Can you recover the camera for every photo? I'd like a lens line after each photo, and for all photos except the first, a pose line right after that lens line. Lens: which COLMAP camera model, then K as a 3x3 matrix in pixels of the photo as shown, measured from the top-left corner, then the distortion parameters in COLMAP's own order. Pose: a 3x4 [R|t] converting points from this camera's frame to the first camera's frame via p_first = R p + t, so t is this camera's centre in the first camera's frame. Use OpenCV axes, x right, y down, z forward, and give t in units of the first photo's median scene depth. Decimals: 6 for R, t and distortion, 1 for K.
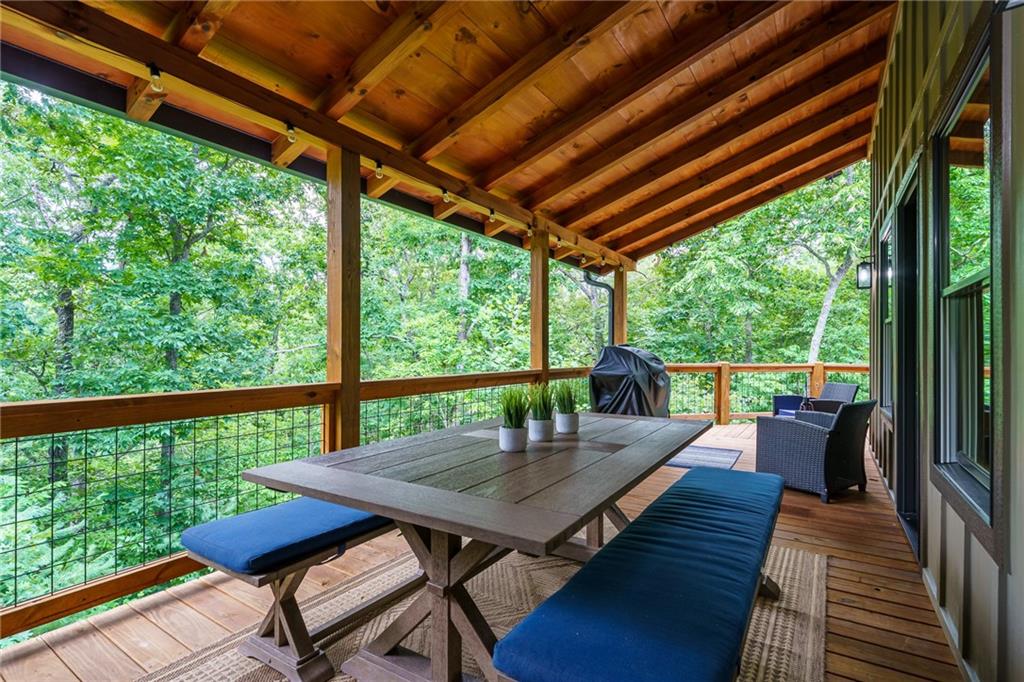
lens RADIAL K [[477.8, 0, 512.0], [0, 477.8, 341.0], [0, 0, 1]] dist [0.000014, -0.000002]
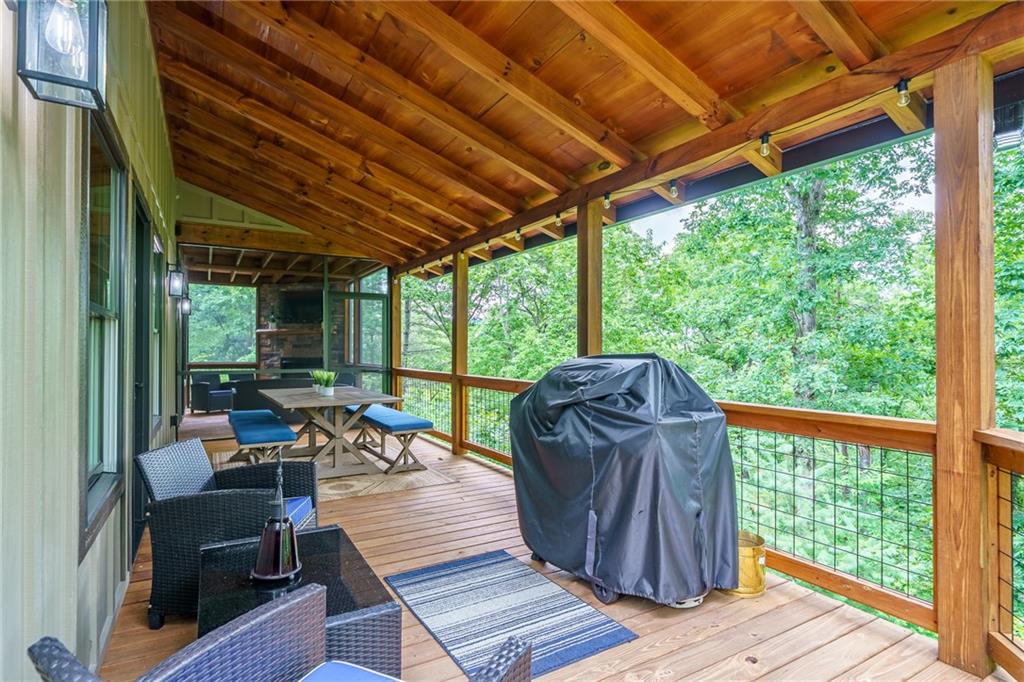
lens RADIAL K [[523.3, 0, 512.0], [0, 523.3, 341.0], [0, 0, 1]] dist [-0.000018, -0.000005]
pose [[-0.442102, -0.012052, -0.896884, 1.290033], [0.005472, 0.999855, -0.016133, -0.009417], [0.896948, -0.012041, -0.441972, 1.908649]]
